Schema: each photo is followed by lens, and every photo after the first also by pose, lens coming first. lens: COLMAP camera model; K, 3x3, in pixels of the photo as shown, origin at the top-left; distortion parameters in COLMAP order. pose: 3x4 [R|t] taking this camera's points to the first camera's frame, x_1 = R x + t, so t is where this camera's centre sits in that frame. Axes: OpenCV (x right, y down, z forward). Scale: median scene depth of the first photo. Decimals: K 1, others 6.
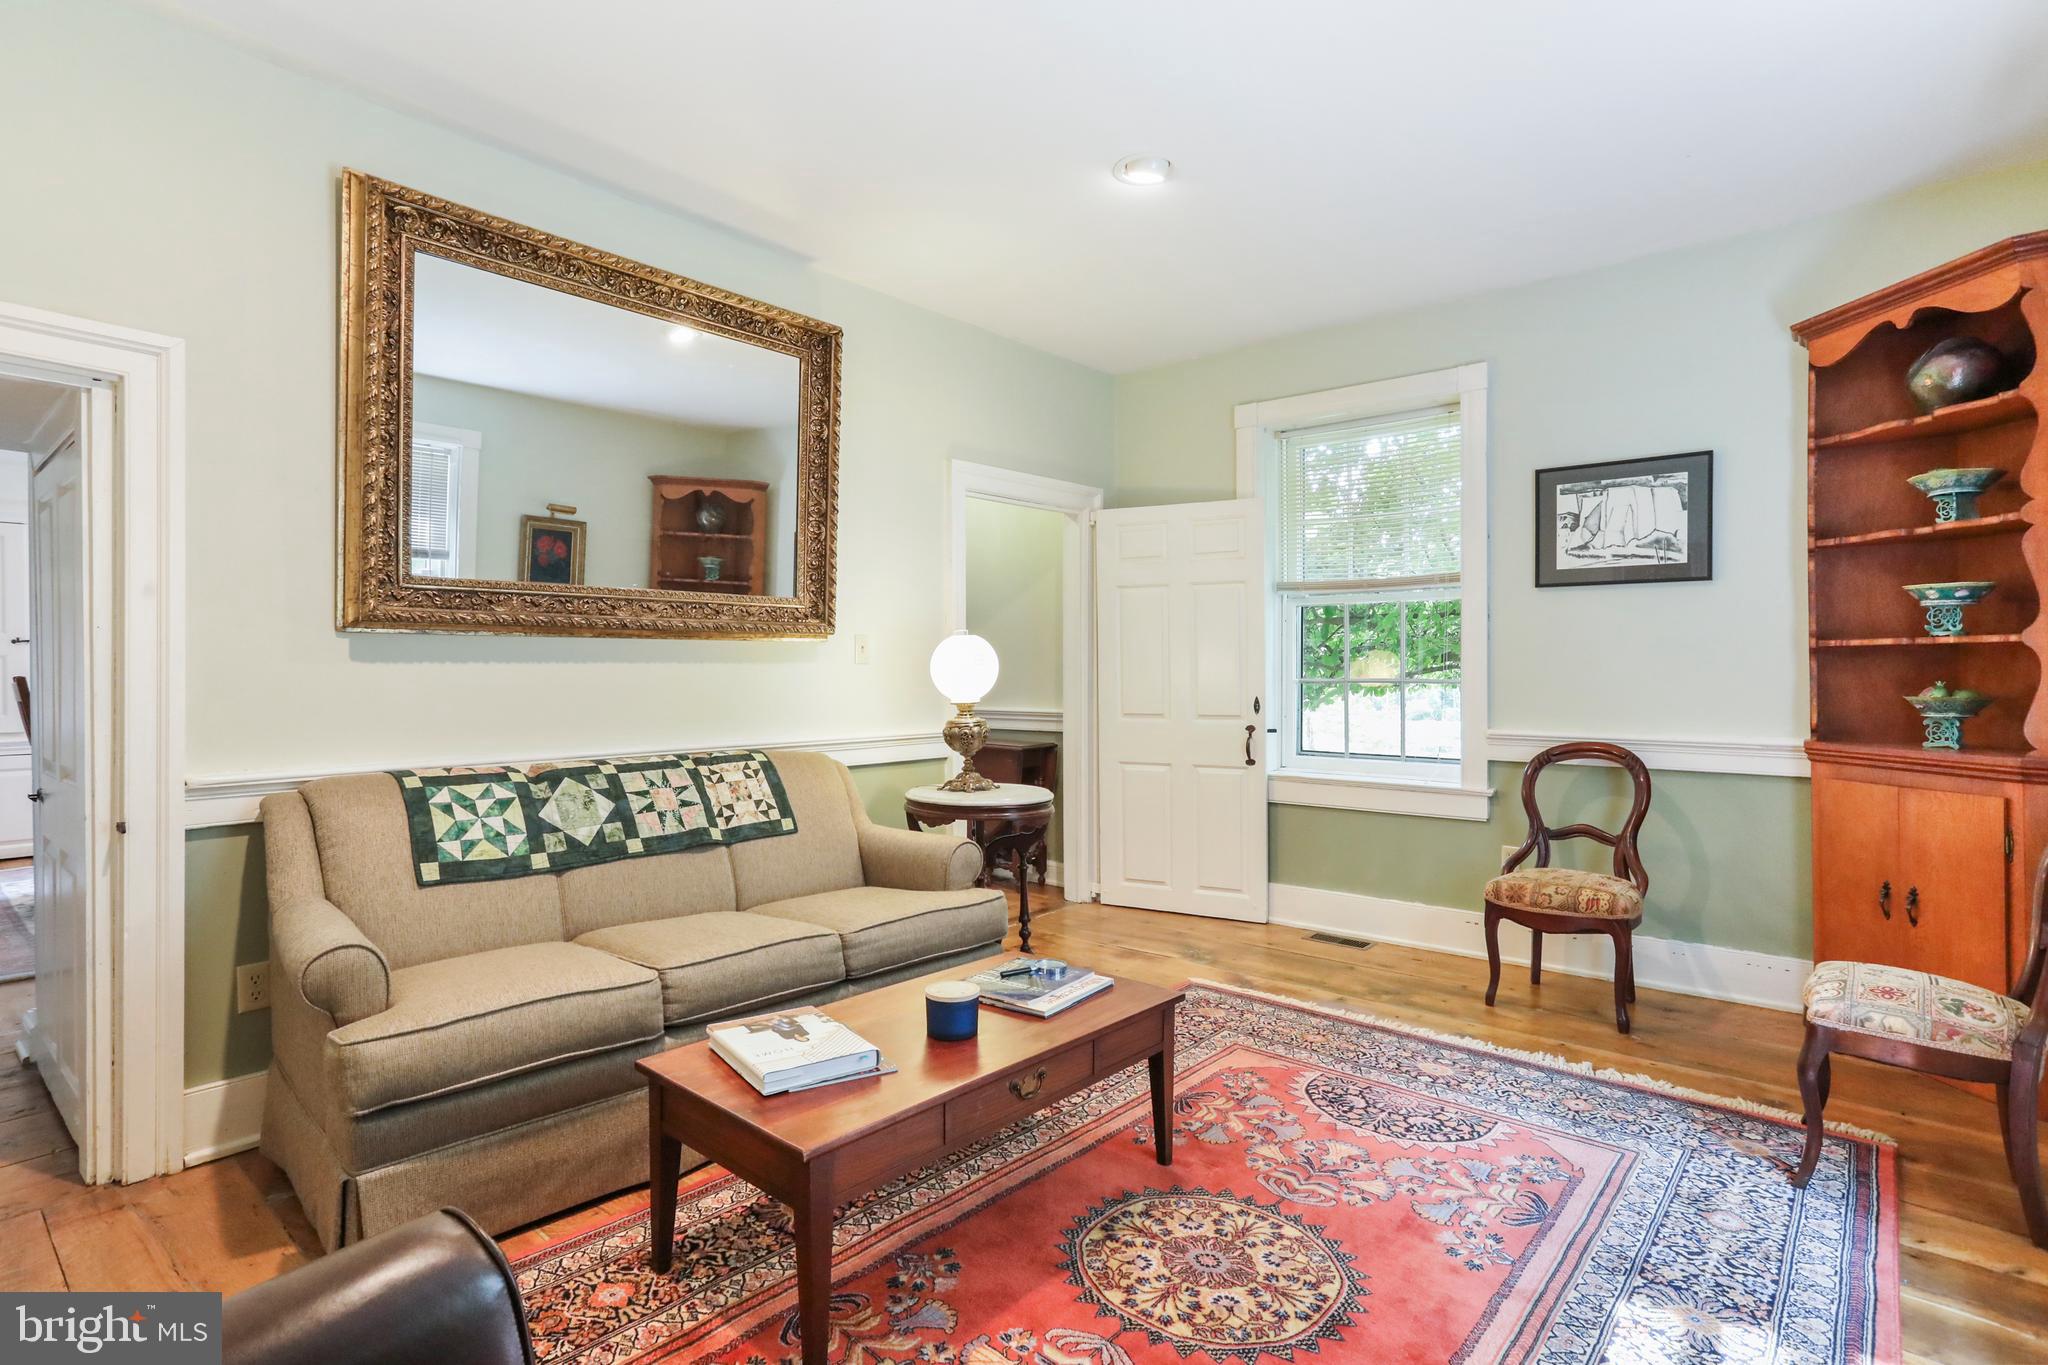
lens RADIAL K [[1002.7, 0, 1014.6], [0, 1002.7, 674.1], [0, 0, 1]] dist [-0.046573, 0.021805]
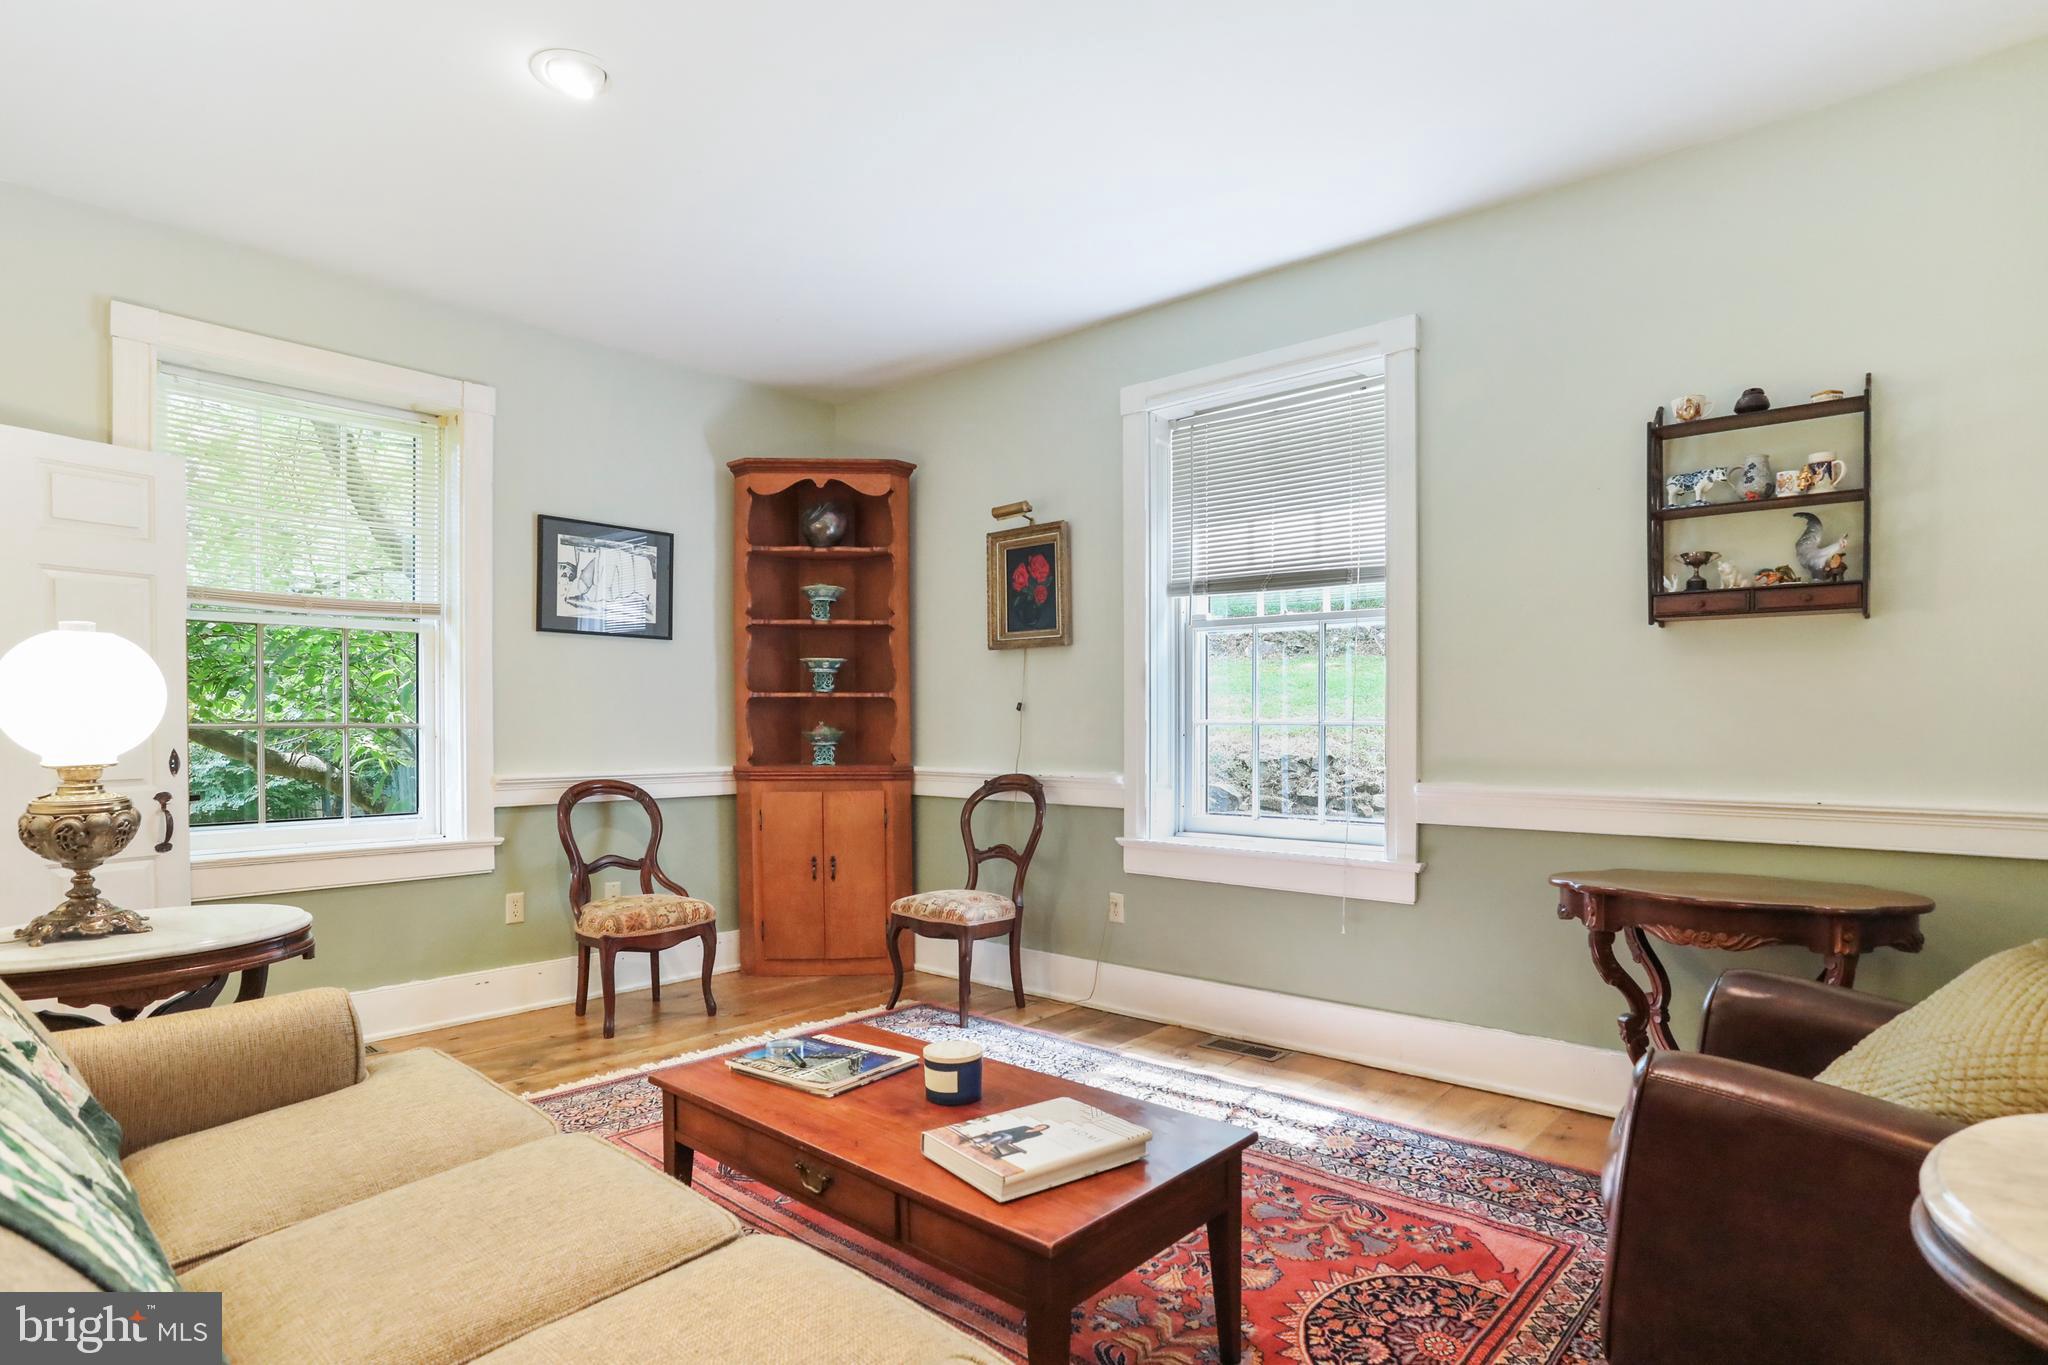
lens RADIAL K [[1081.1, 0, 1033.3], [0, 1081.1, 730.5], [0, 0, 1]] dist [-0.043703, 0.020423]
pose [[-0.000332, -0.005535, 0.999985, -0.695710], [0.005416, 0.999970, 0.005536, 0.012756], [-0.999985, 0.005418, -0.000302, 0.616560]]
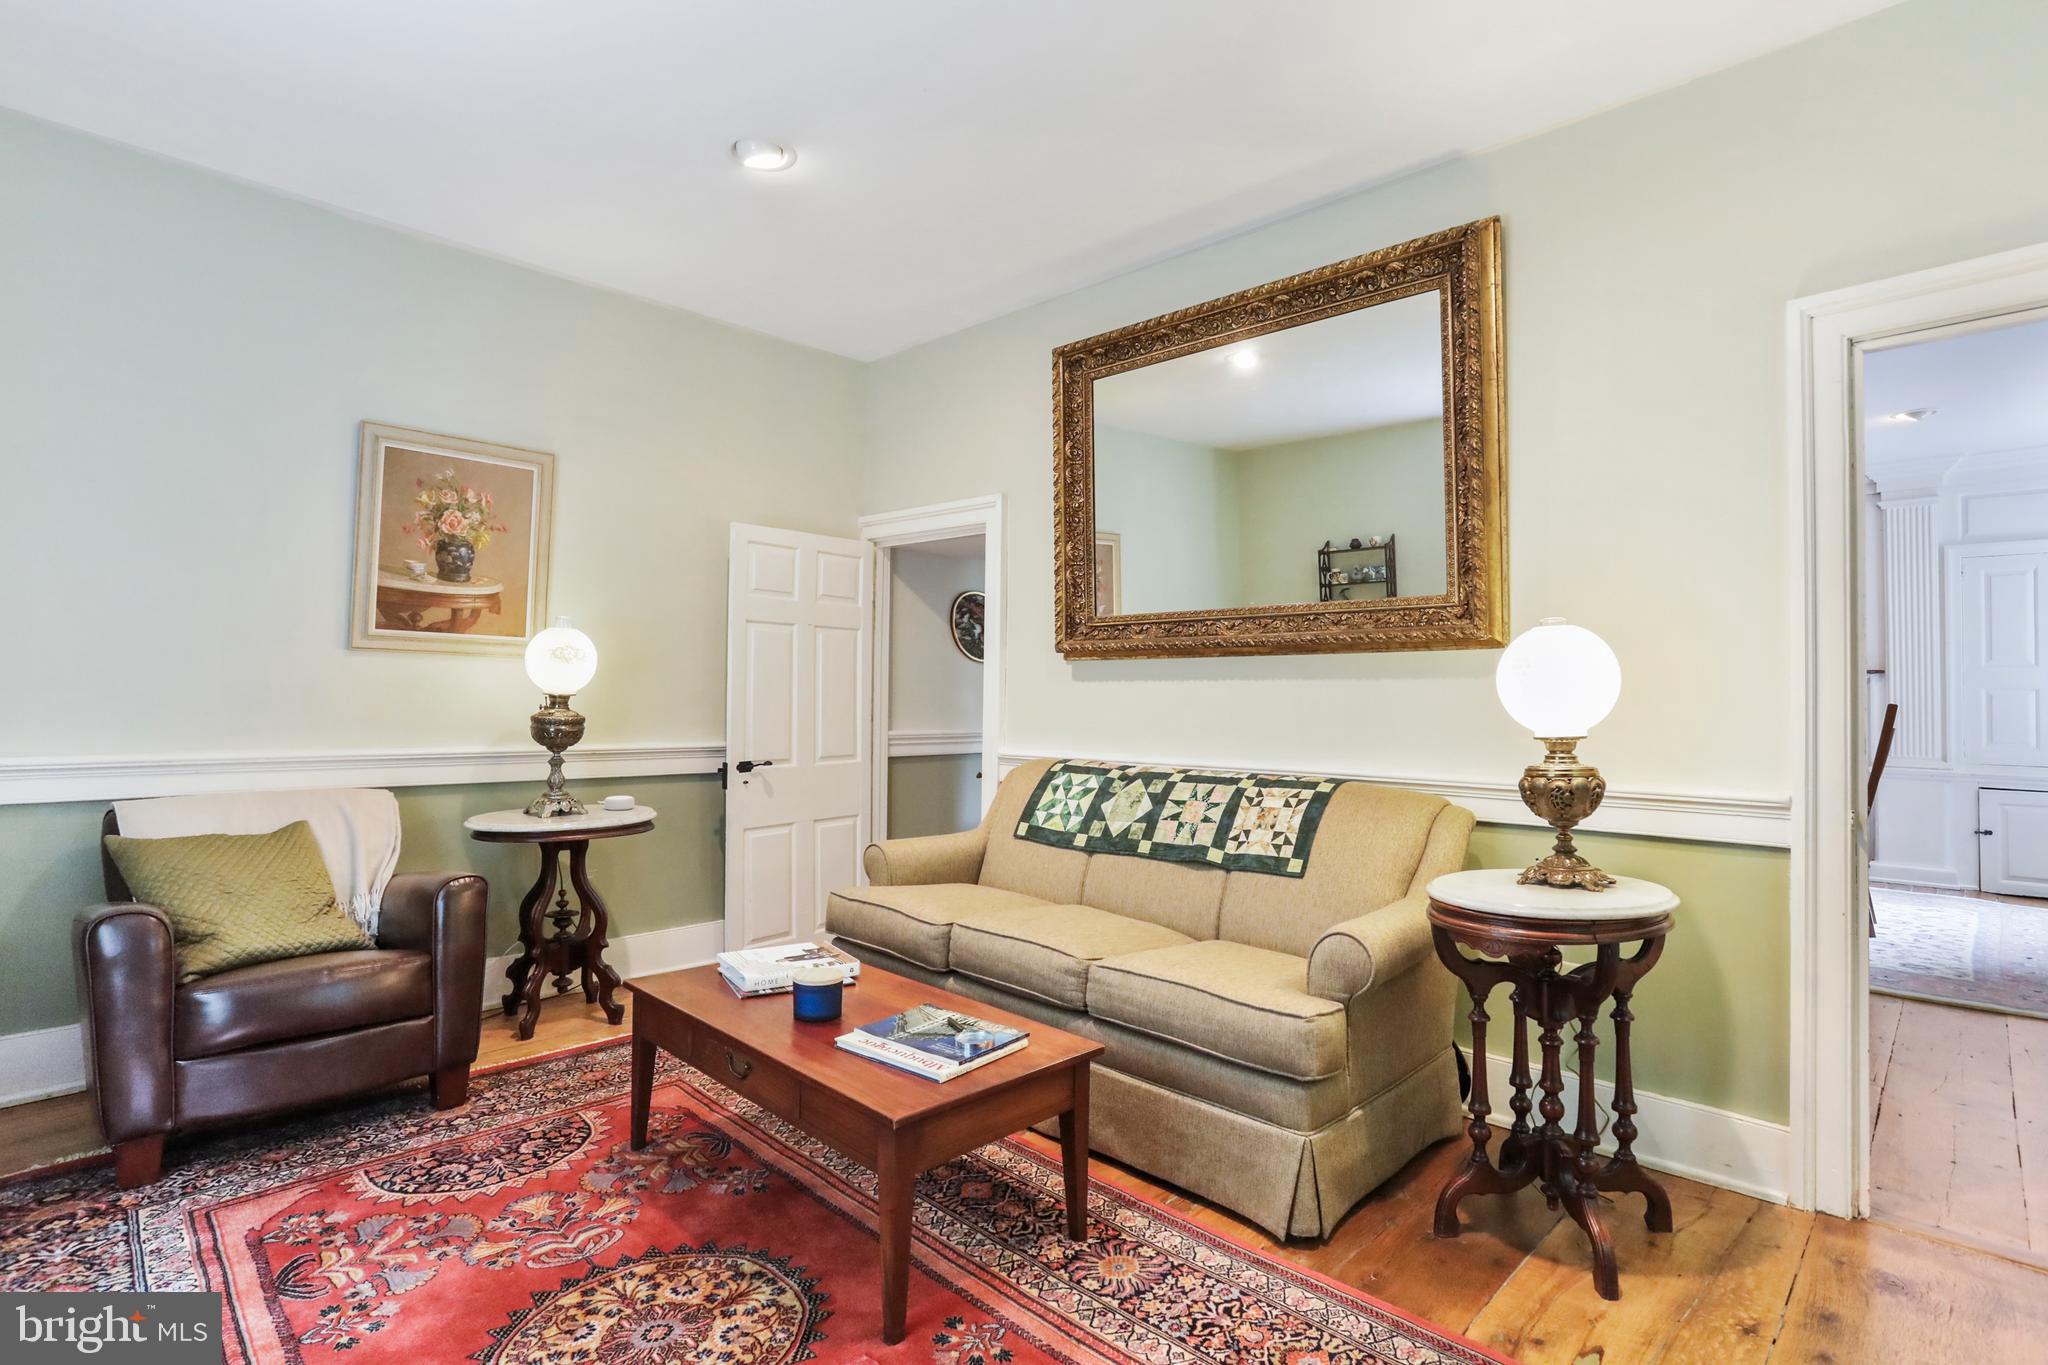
lens RADIAL K [[1002.7, 0, 1021.2], [0, 1002.7, 672.3], [0, 0, 1]] dist [-0.046573, 0.021805]
pose [[-0.049525, -0.026836, -0.998412, 0.667515], [-0.013470, 0.999566, -0.026198, 0.011048], [0.998682, 0.012151, -0.049865, 0.843570]]
